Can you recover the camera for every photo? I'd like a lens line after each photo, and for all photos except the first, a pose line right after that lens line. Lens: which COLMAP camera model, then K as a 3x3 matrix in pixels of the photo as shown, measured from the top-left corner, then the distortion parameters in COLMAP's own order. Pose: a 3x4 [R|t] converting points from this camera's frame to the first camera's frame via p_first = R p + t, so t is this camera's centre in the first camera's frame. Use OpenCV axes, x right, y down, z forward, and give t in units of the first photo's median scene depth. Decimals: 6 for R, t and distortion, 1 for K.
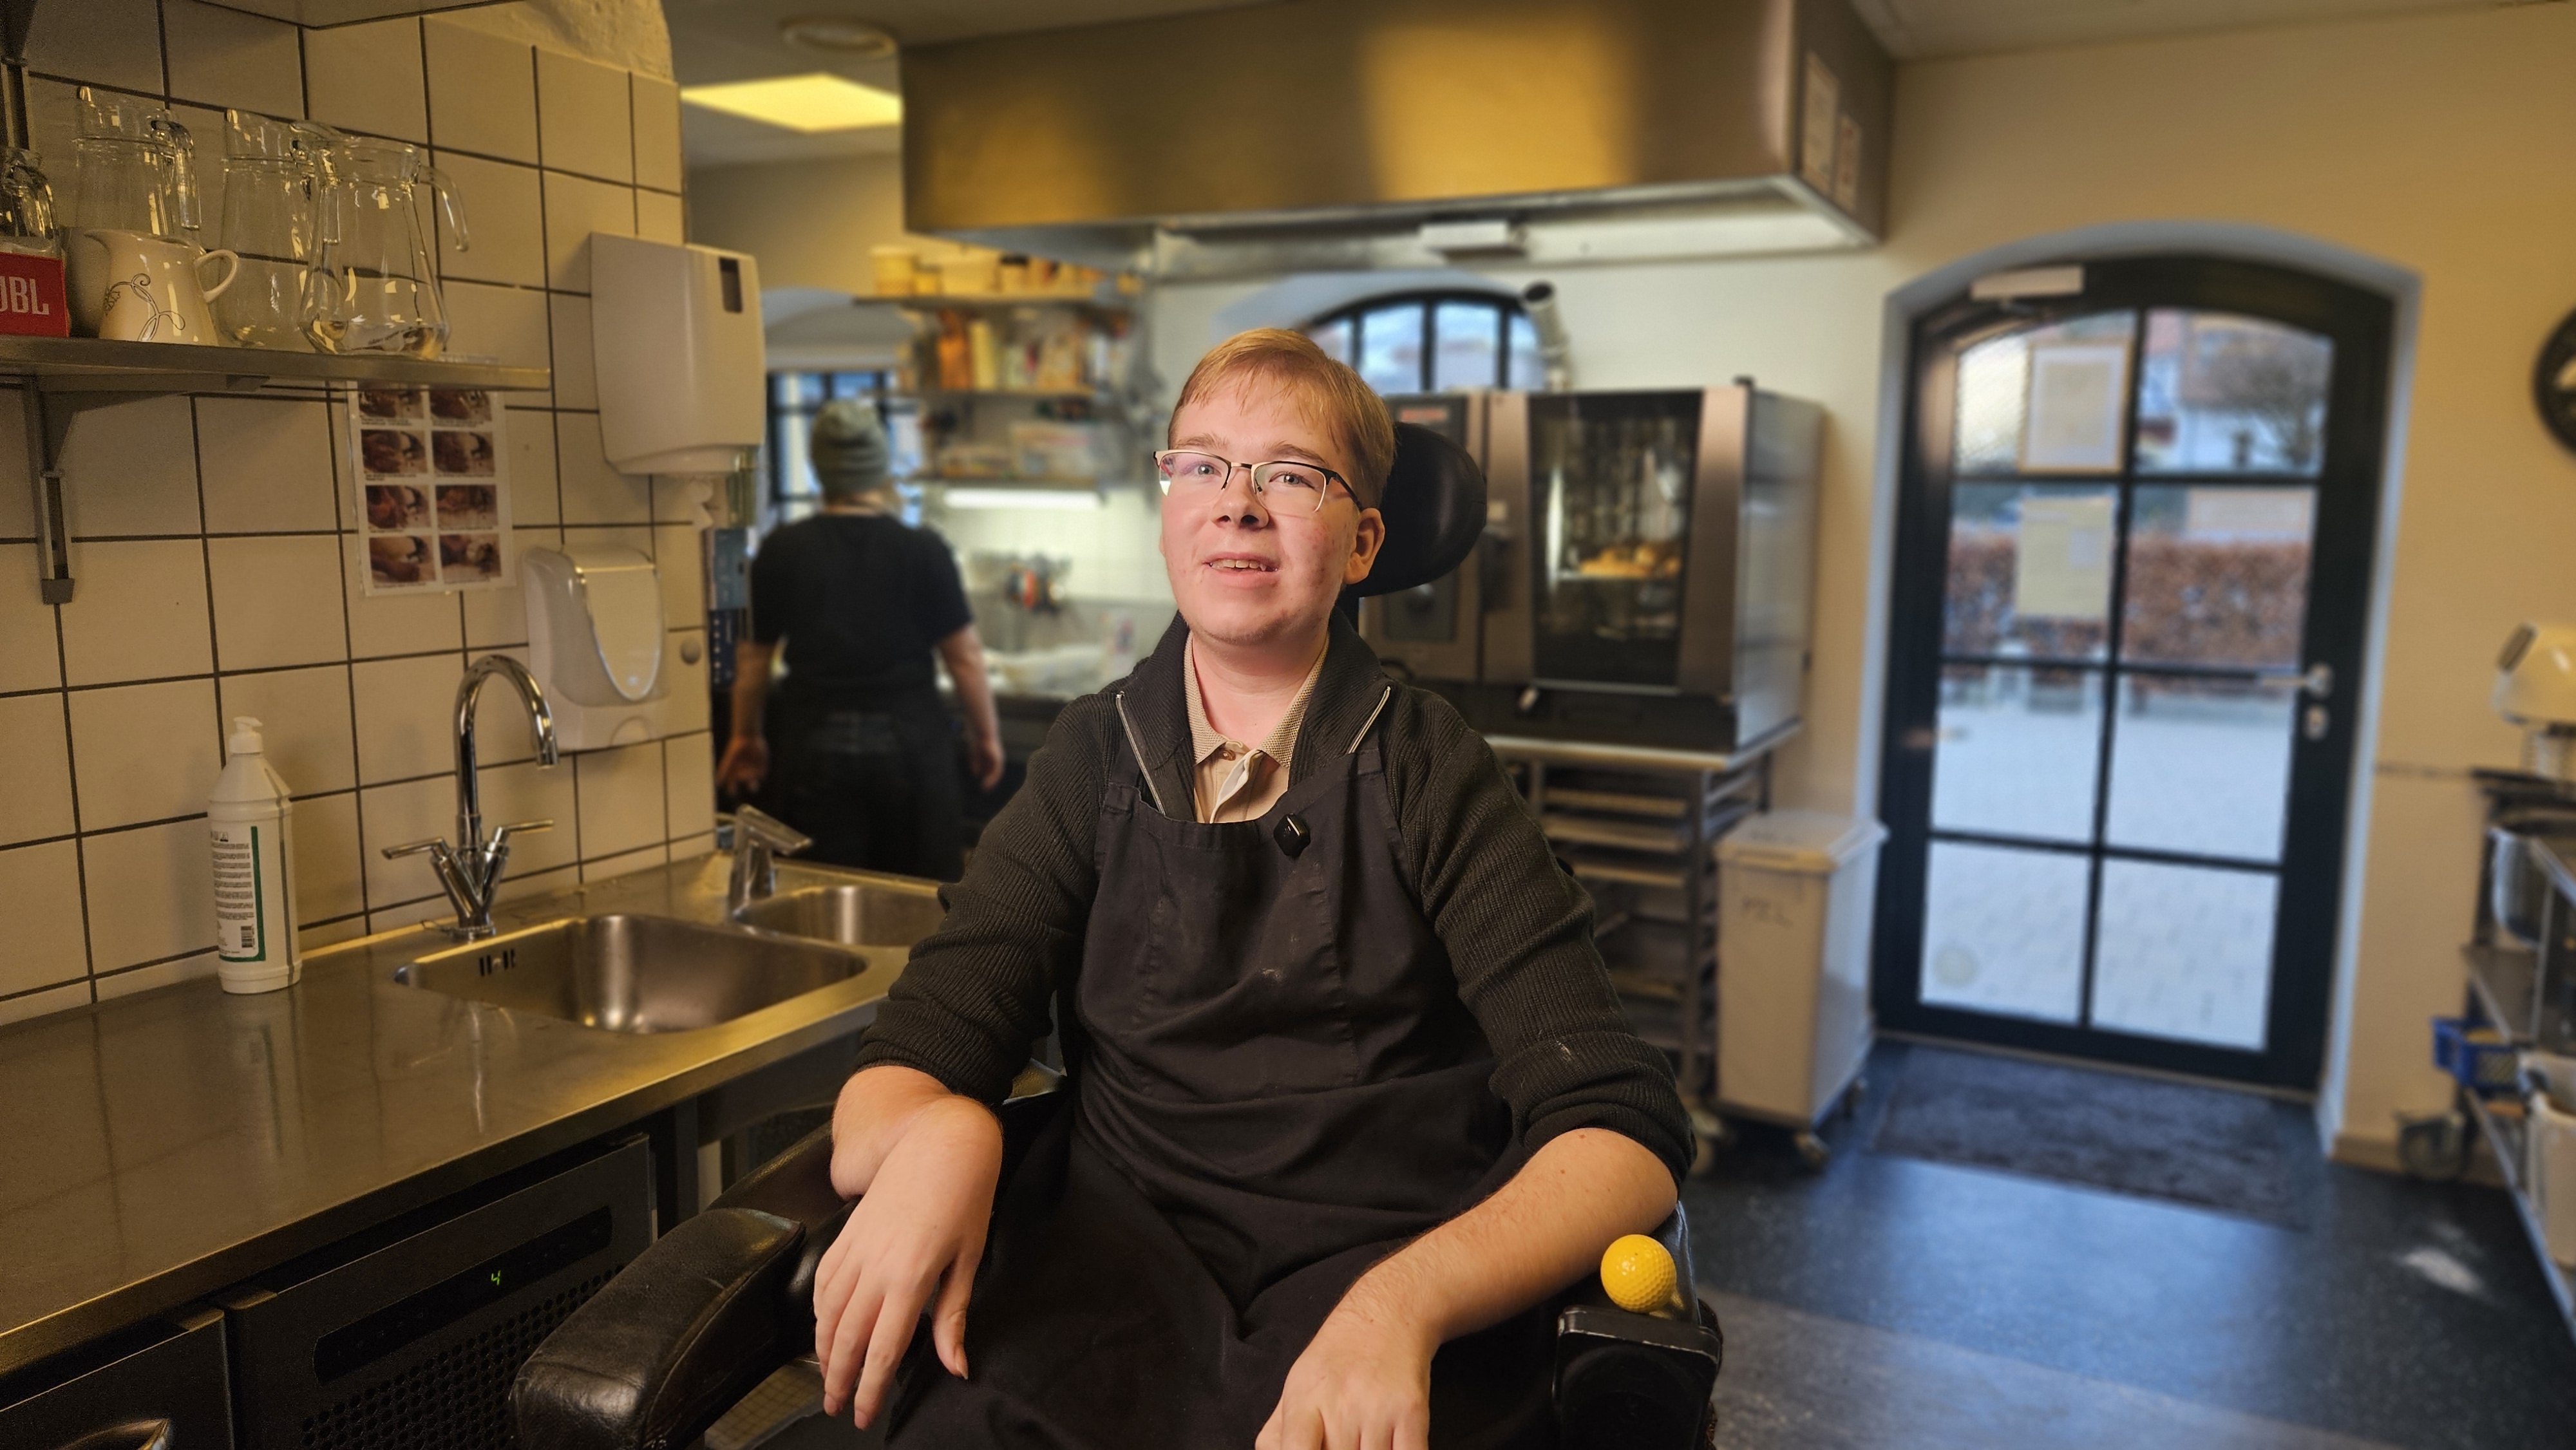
lens RADIAL K [[1707.9, 0, 1304.7], [0, 1707.9, 715.1], [0, 0, 1]] dist [0.070711, -0.030382]
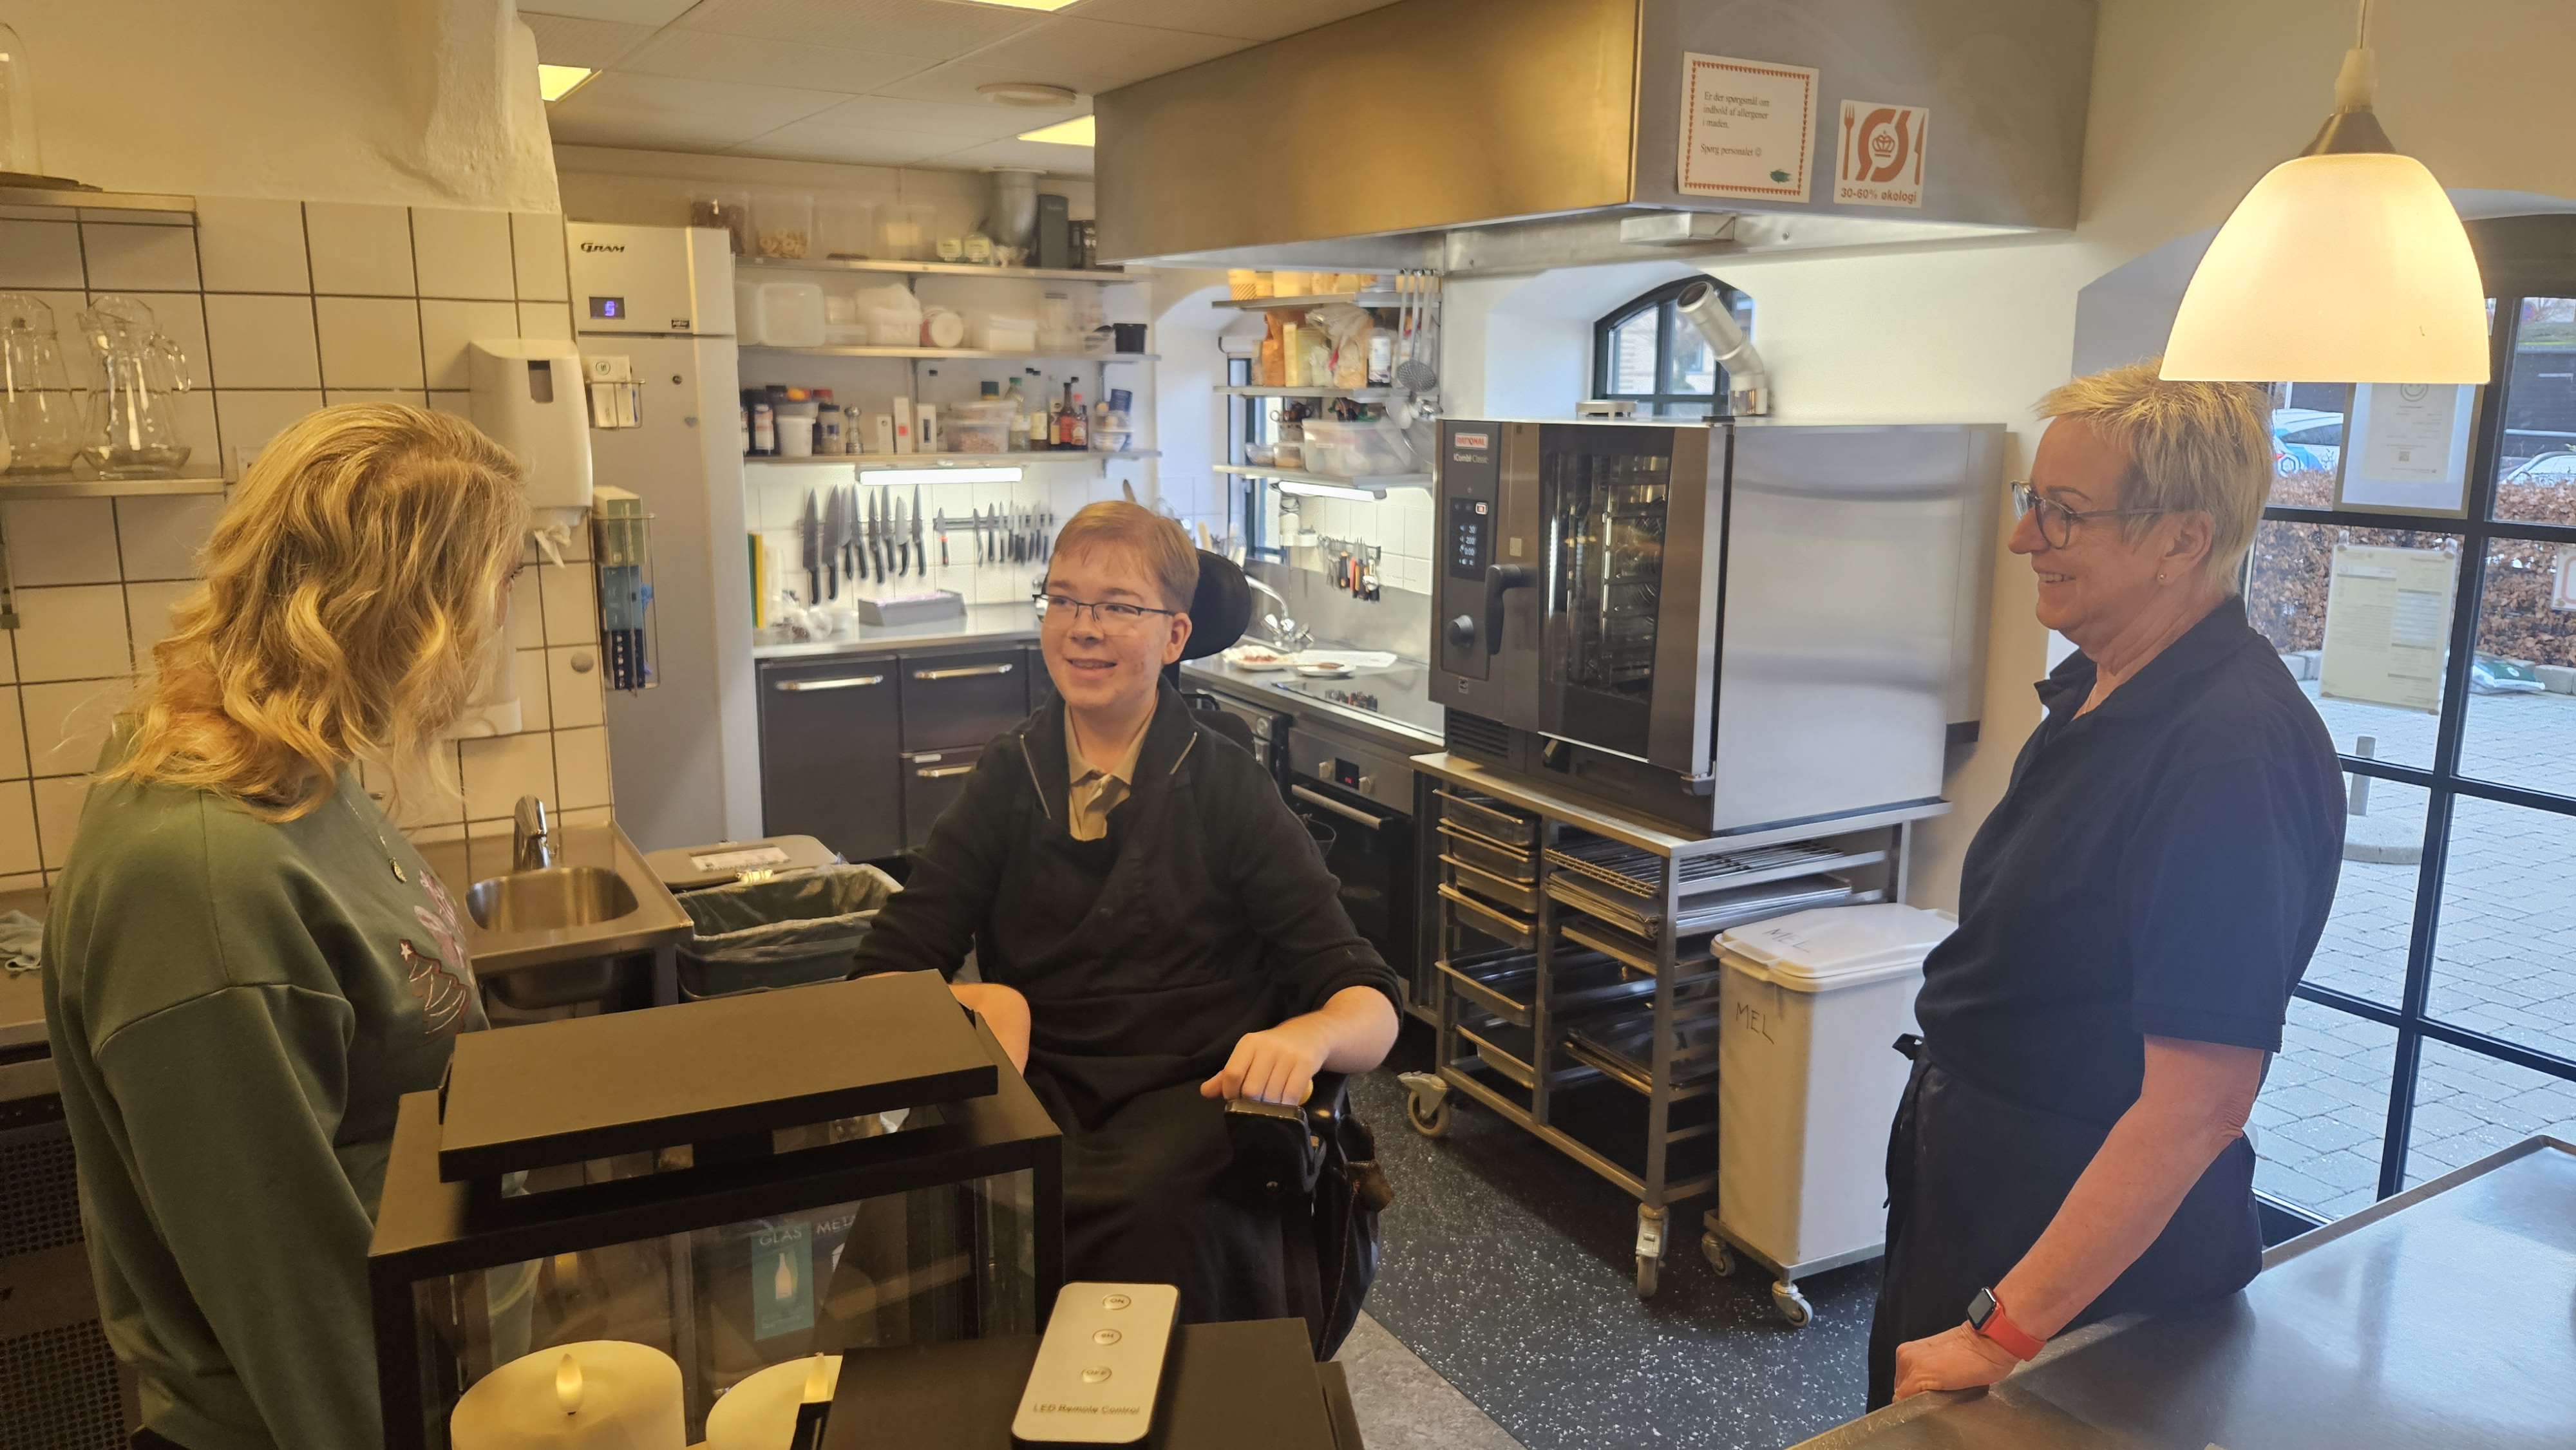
lens RADIAL K [[1695.0, 0, 1296.8], [0, 1695.0, 696.4], [0, 0, 1]] dist [0.068881, -0.031515]
pose [[0.846519, 0.093999, -0.523995, 0.495063], [-0.071416, 0.995442, 0.063199, -0.085957], [0.527547, -0.016078, 0.849374, 0.141132]]
